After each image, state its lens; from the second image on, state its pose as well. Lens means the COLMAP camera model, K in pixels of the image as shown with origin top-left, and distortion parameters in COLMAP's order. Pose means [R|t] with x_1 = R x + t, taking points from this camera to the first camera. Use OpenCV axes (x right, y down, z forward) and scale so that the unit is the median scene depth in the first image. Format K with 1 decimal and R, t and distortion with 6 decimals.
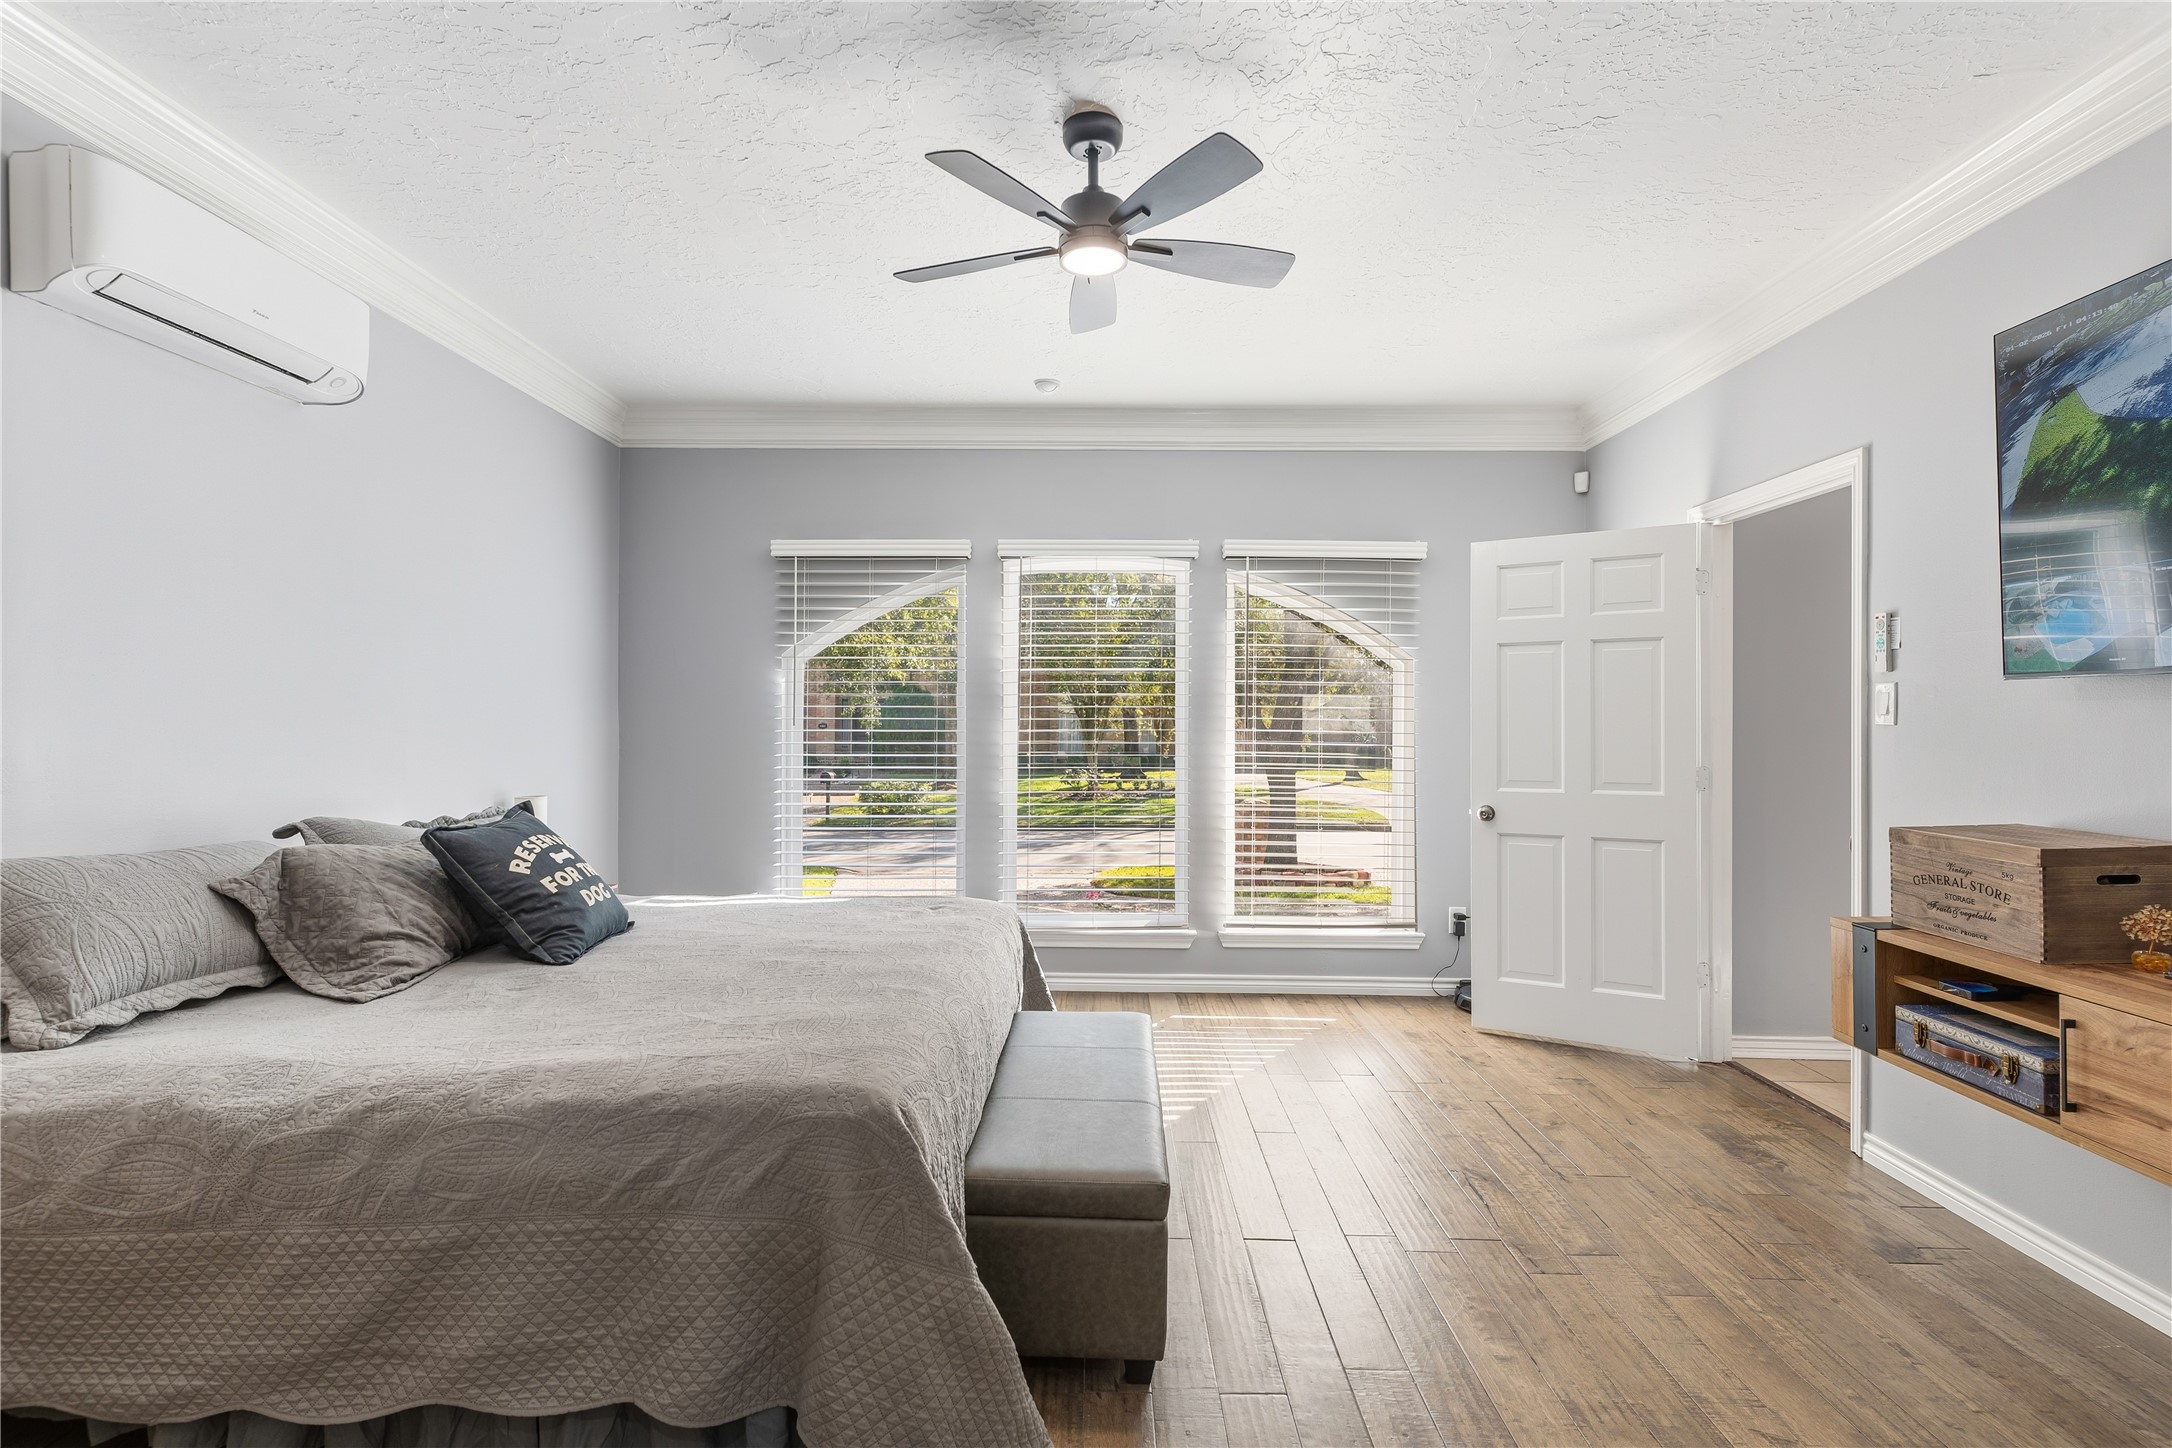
lens RADIAL K [[1047.6, 0, 1079.4], [0, 1047.6, 715.4], [0, 0, 1]] dist [-0.005201, 0.000984]
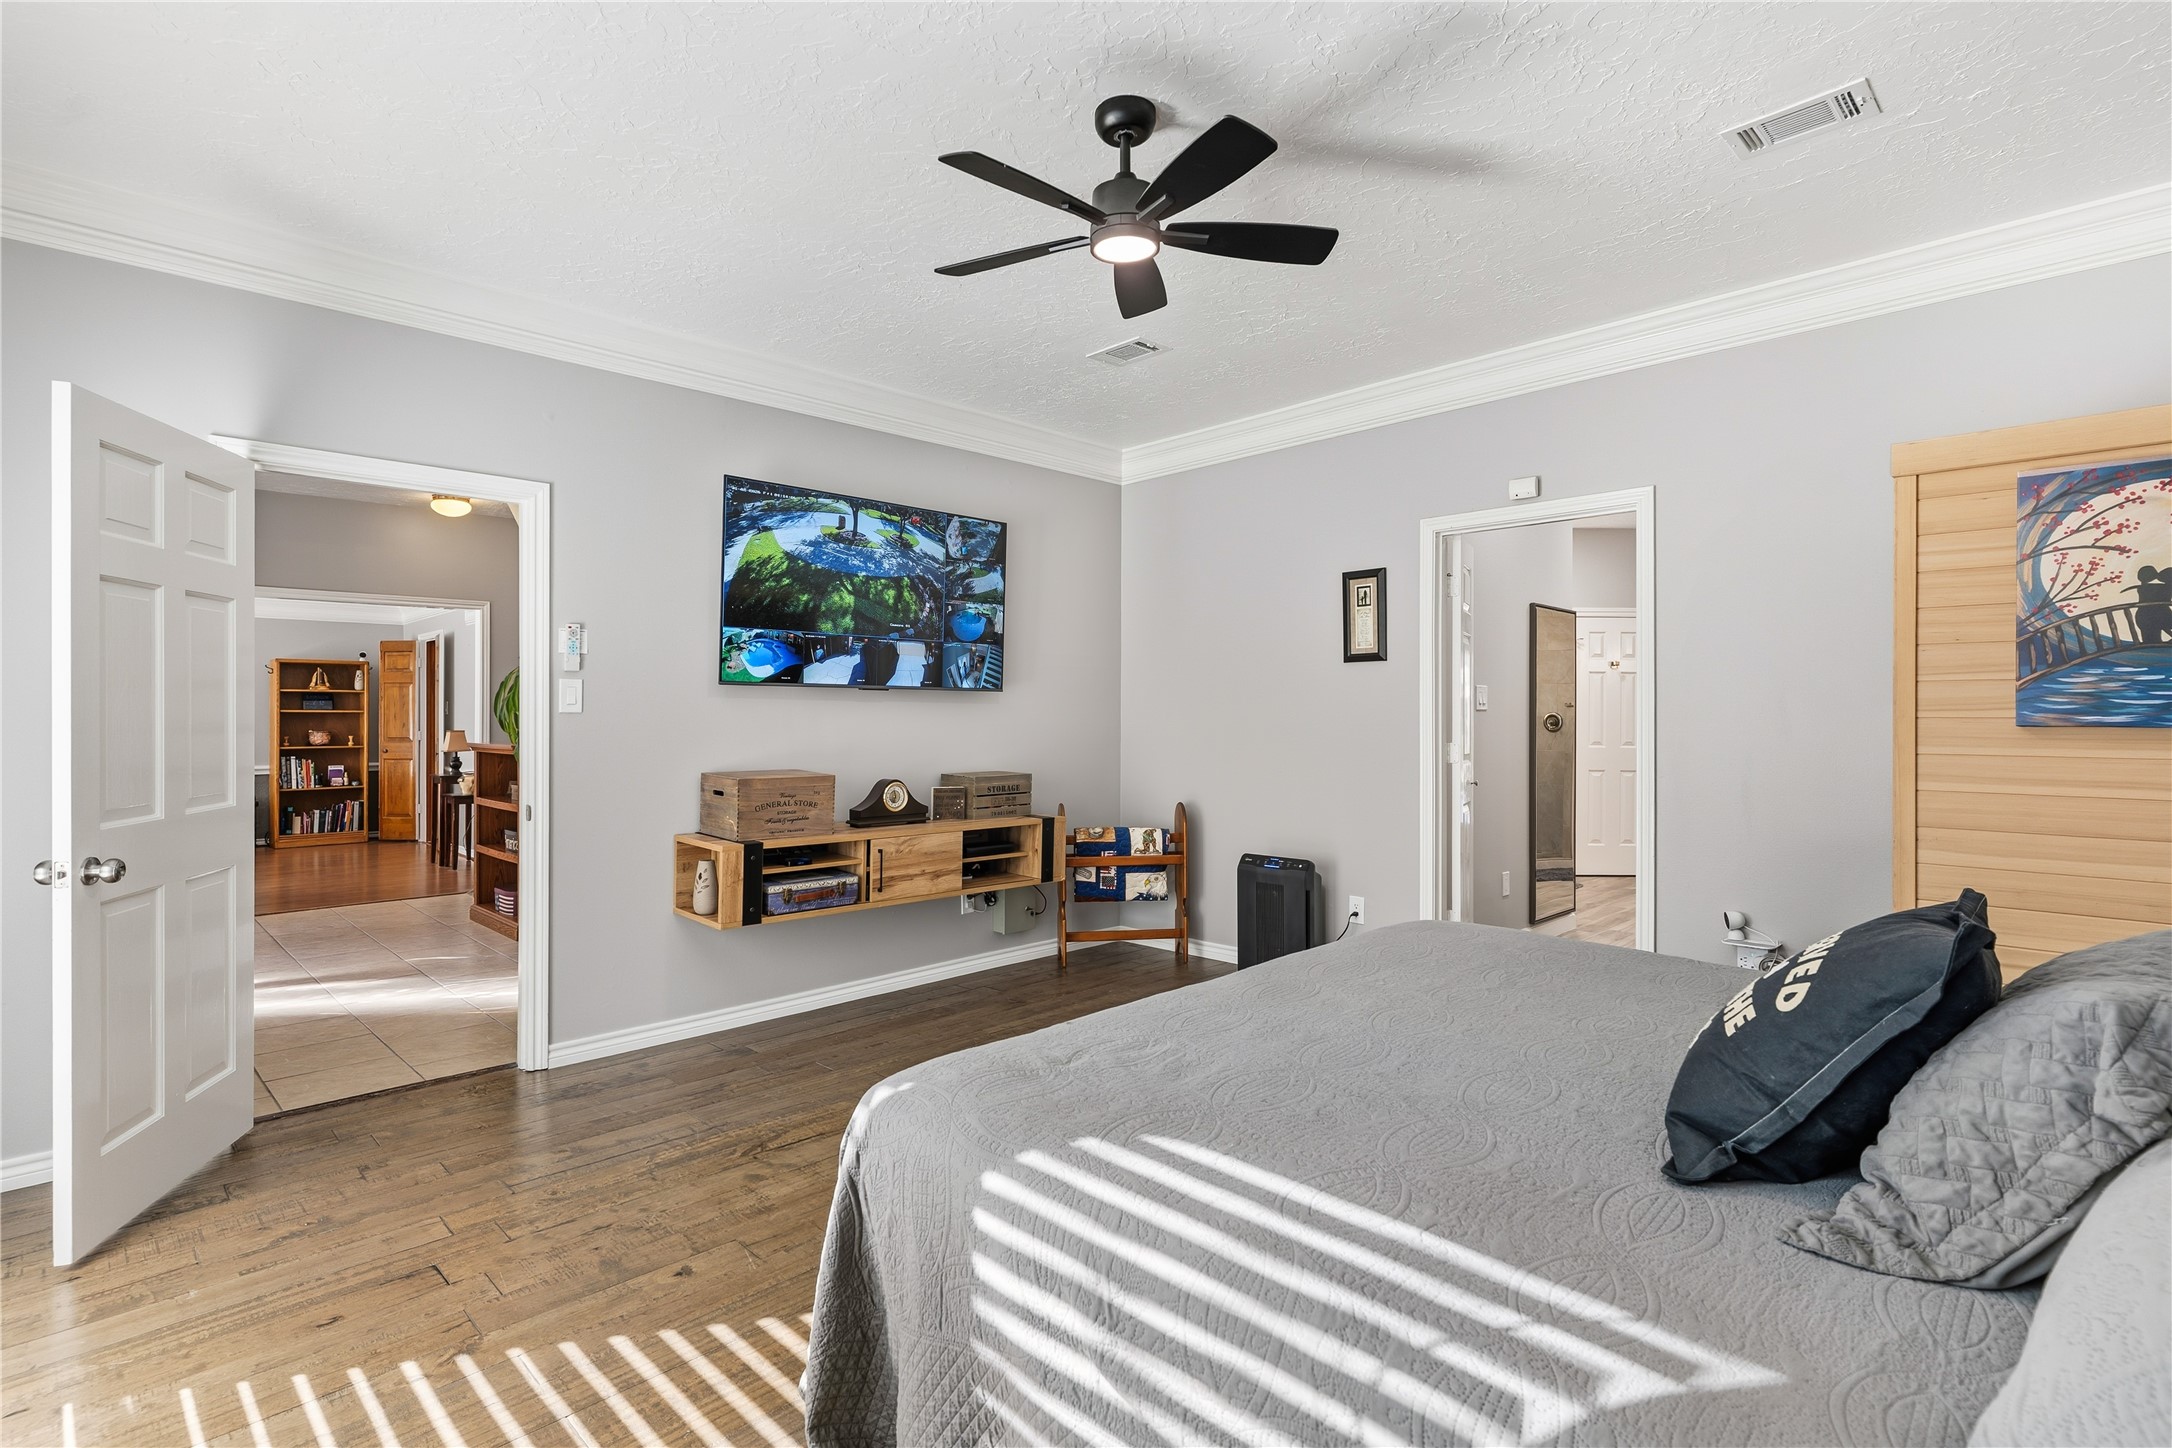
lens RADIAL K [[1047.6, 0, 1084.1], [0, 1047.6, 725.2], [0, 0, 1]] dist [-0.005201, 0.000984]
pose [[-0.723774, -0.013369, 0.689907, -0.706096], [-0.008415, 0.999909, 0.010548, 0.007597], [-0.689986, 0.001828, -0.723821, 1.902849]]
